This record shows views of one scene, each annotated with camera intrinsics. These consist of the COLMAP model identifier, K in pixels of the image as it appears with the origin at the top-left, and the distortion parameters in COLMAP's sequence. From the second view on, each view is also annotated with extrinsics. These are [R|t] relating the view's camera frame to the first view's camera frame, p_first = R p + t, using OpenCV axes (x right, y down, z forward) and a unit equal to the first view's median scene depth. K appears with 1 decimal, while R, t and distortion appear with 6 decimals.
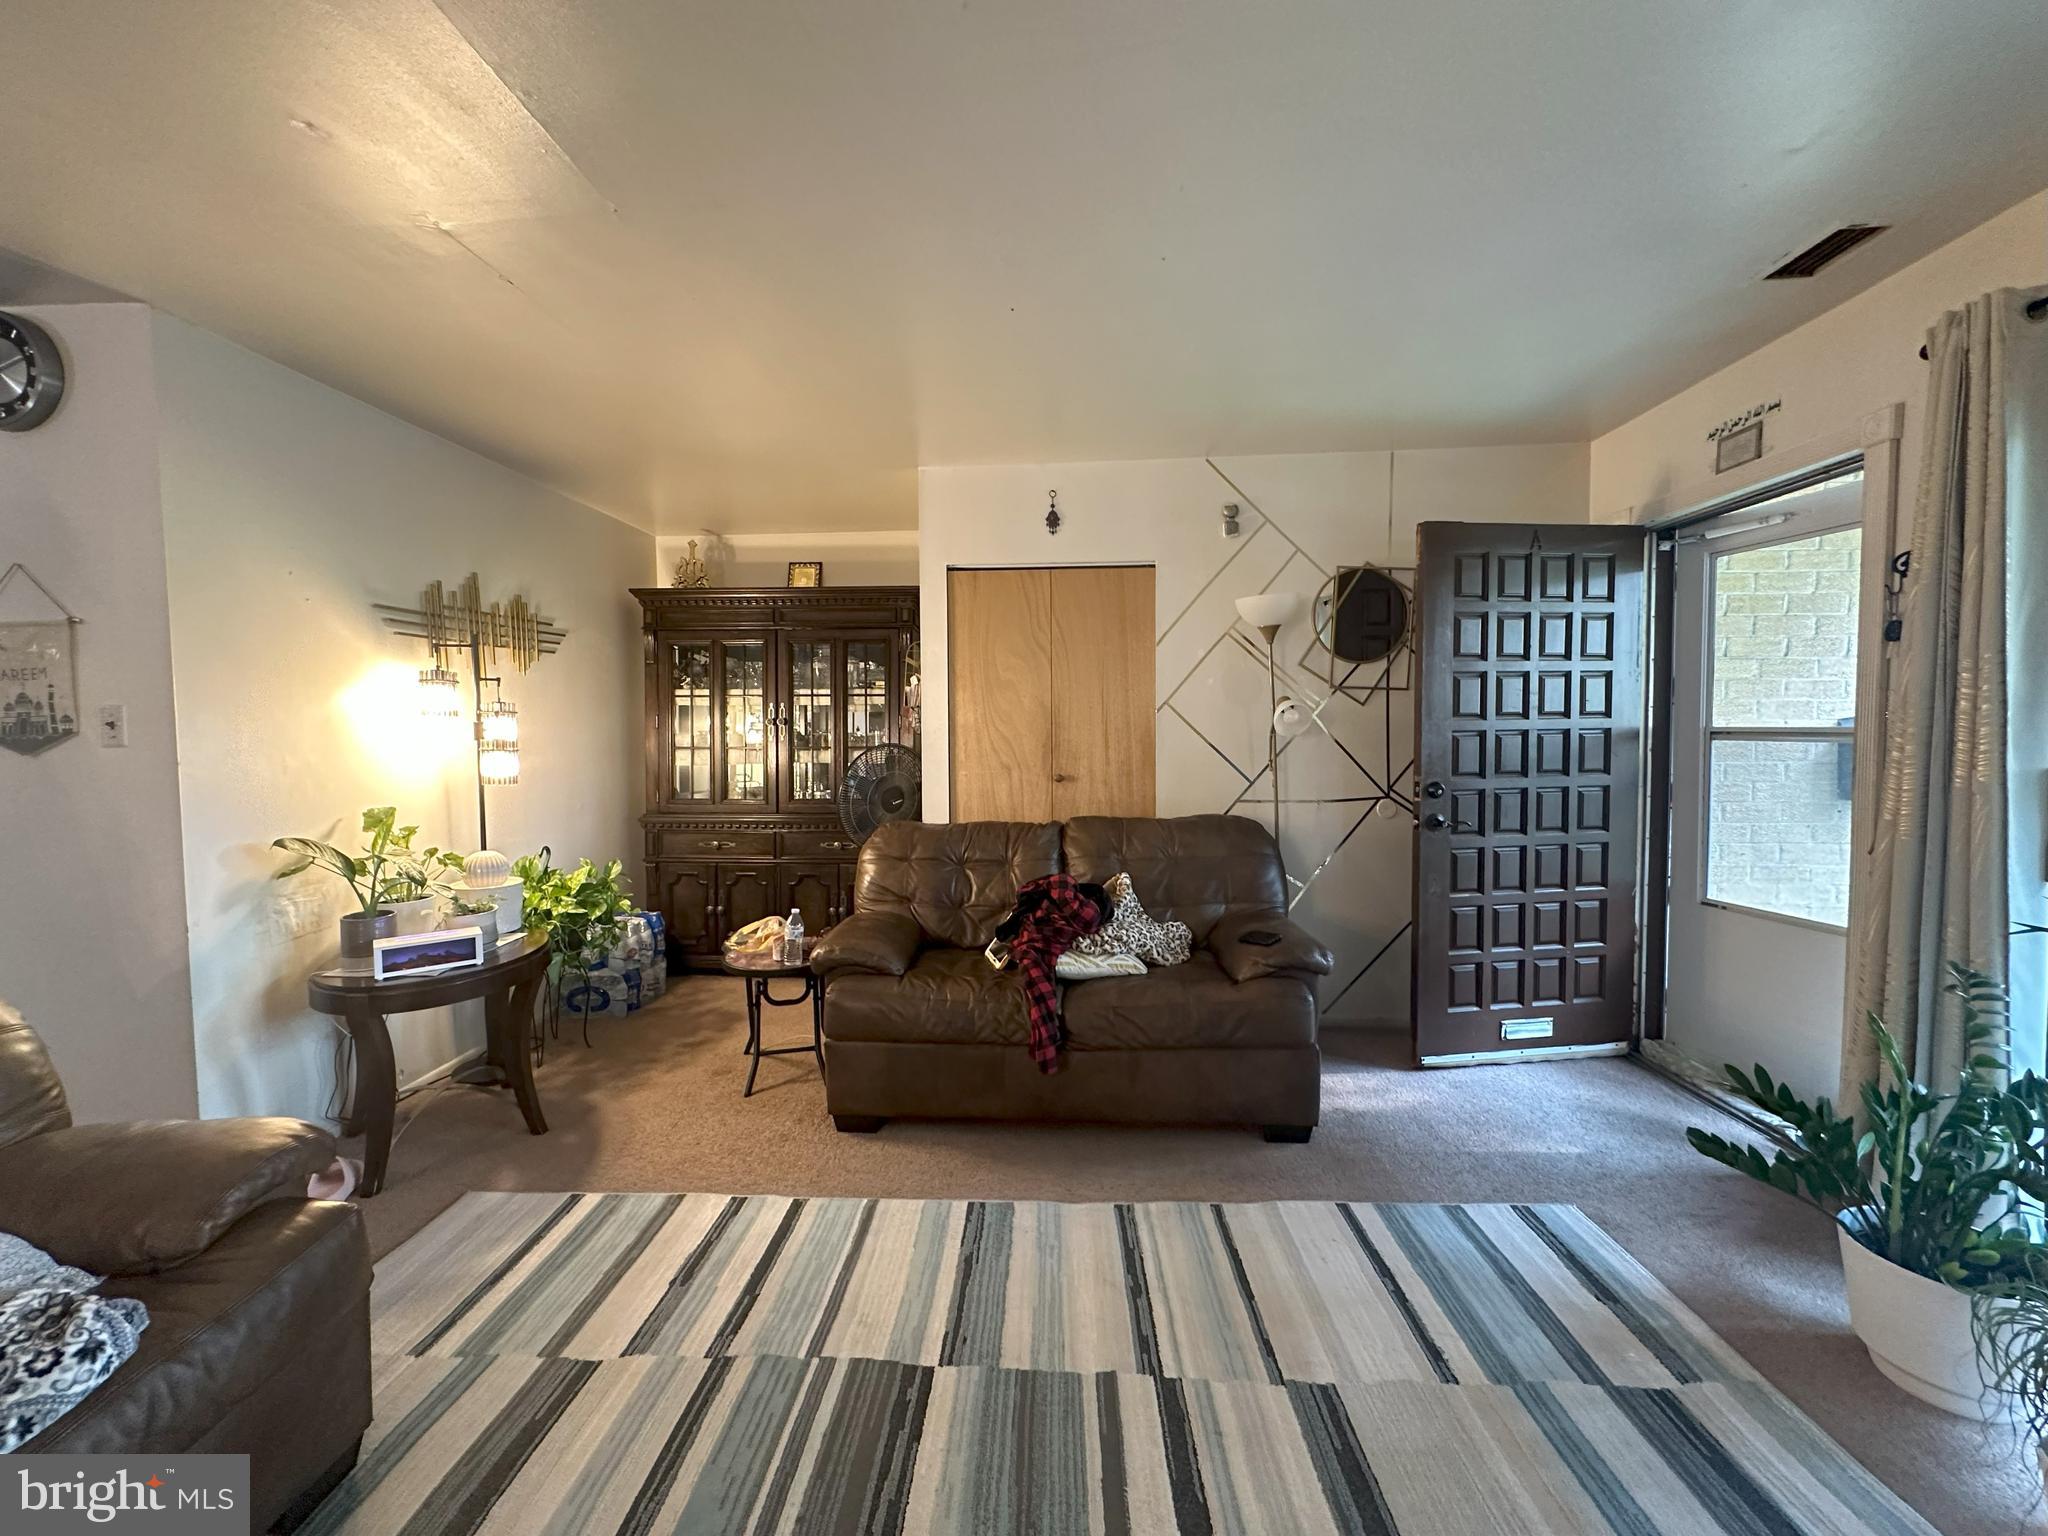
lens RADIAL K [[822.0, 0, 1024.2], [0, 822.0, 762.1], [0, 0, 1]] dist [-0.000494, -0.000494]
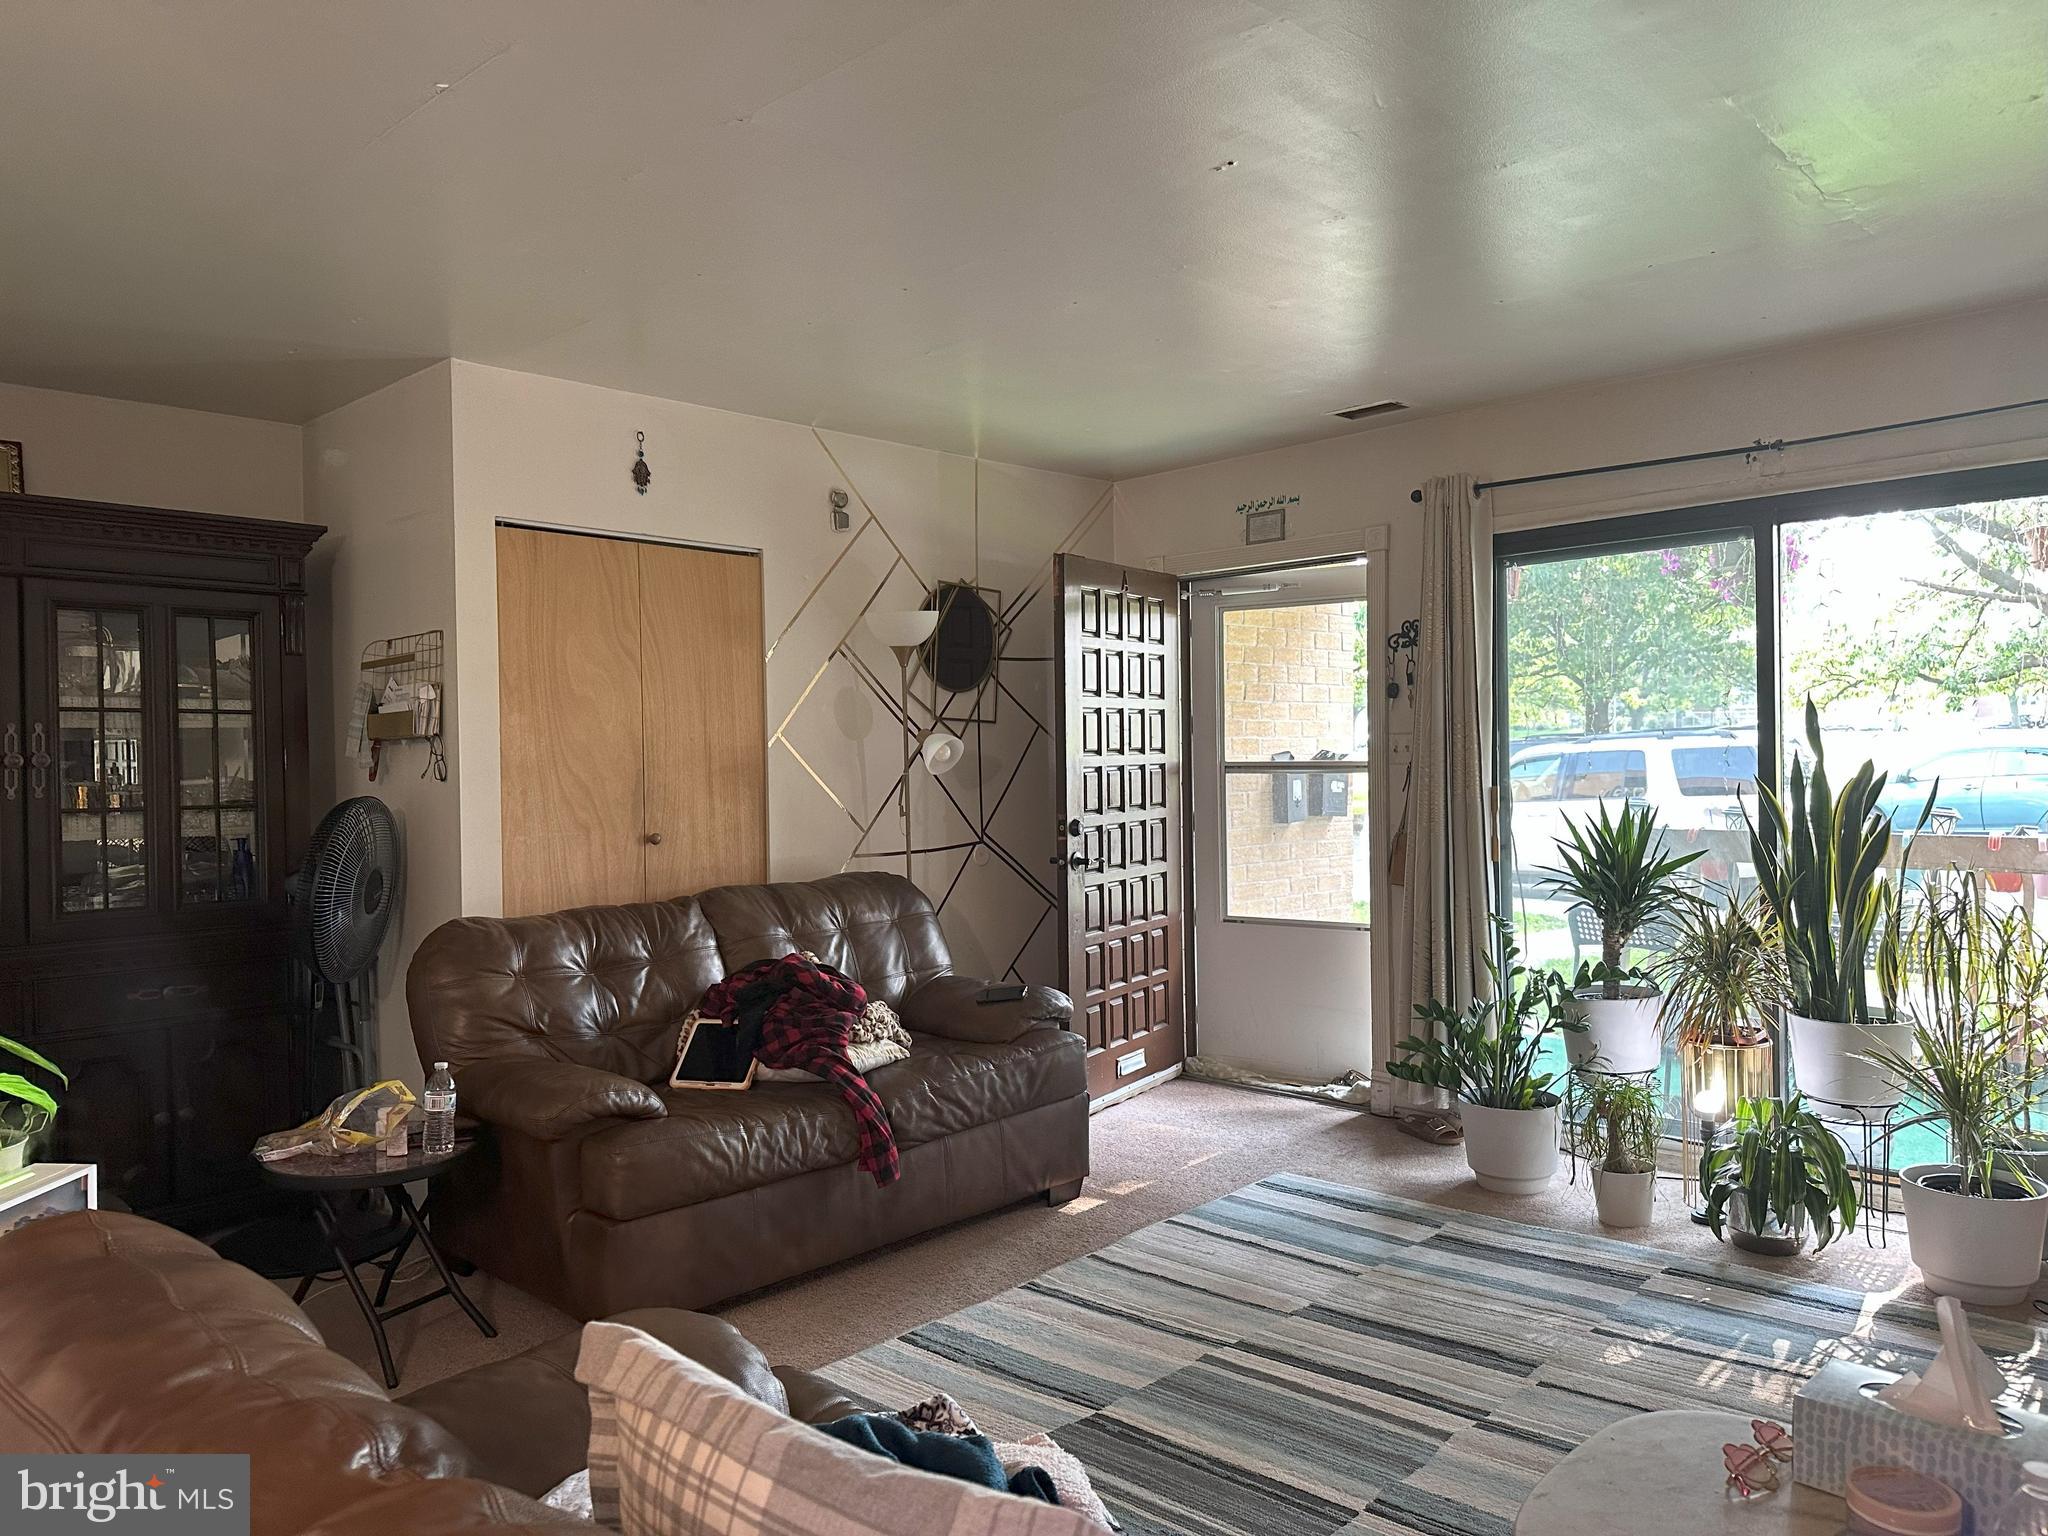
lens RADIAL K [[1417.4, 0, 1020.3], [0, 1417.4, 773.5], [0, 0, 1]] dist [0.044324, -0.008467]
pose [[0.646342, -0.009312, 0.762991, -0.790476], [0.043929, 0.998721, -0.025023, 0.009054], [-0.761782, 0.049691, 0.645924, -0.033548]]
